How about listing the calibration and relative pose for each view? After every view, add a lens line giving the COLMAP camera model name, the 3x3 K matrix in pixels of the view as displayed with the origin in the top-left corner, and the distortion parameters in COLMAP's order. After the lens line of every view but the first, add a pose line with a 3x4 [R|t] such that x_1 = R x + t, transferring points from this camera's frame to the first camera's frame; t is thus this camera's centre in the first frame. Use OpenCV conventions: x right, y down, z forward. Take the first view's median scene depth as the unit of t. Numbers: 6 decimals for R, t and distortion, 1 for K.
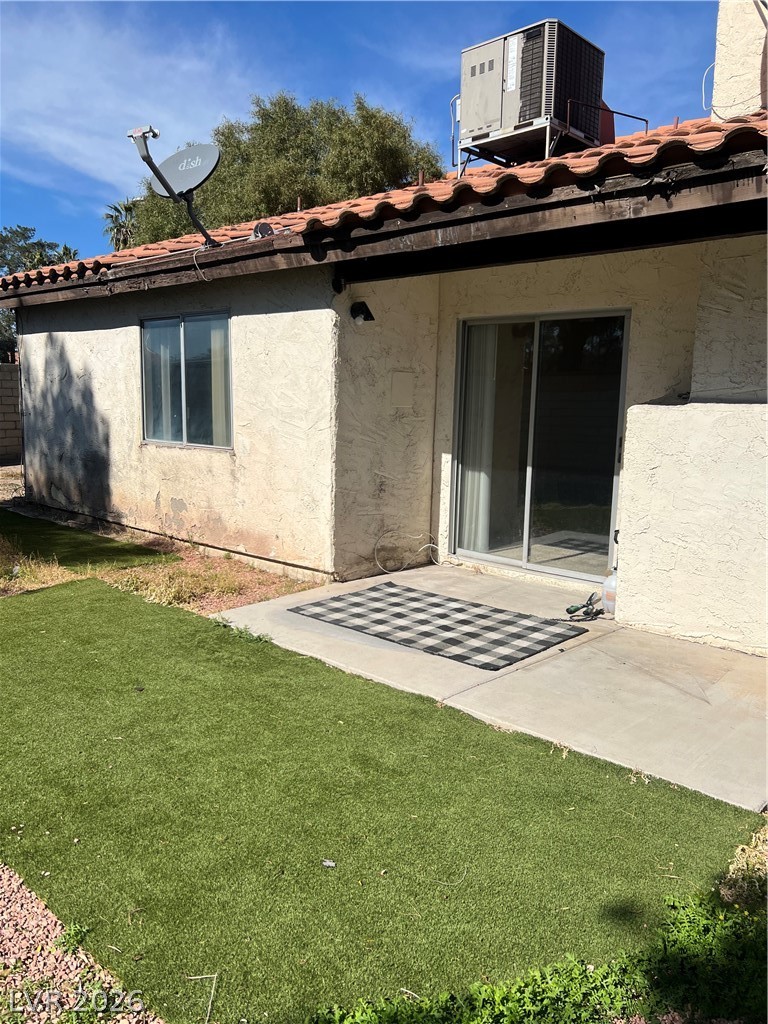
lens RADIAL K [[774.8, 0, 381.0], [0, 774.8, 519.4], [0, 0, 1]] dist [0.053333, -0.057796]
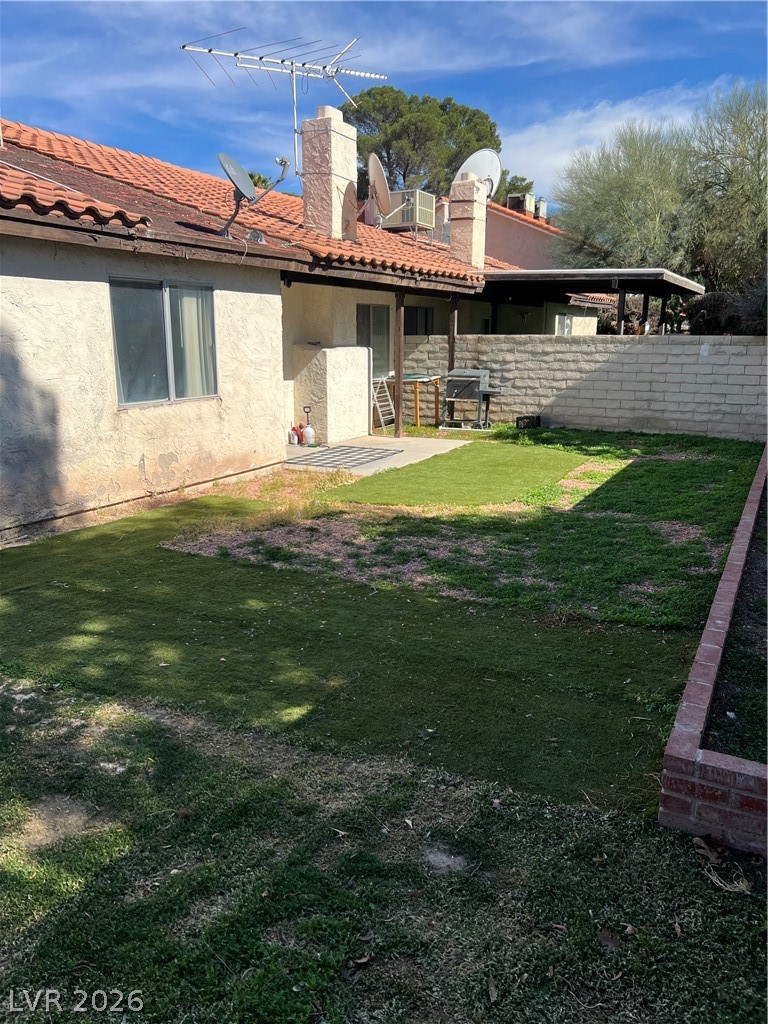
lens RADIAL K [[774.8, 0, 381.0], [0, 774.8, 519.4], [0, 0, 1]] dist [0.053333, -0.057796]
pose [[-0.261789, -0.235630, 0.935919, -1.284546], [0.155124, 0.946858, 0.281774, -0.185410], [-0.952577, 0.218949, -0.211325, 0.911228]]
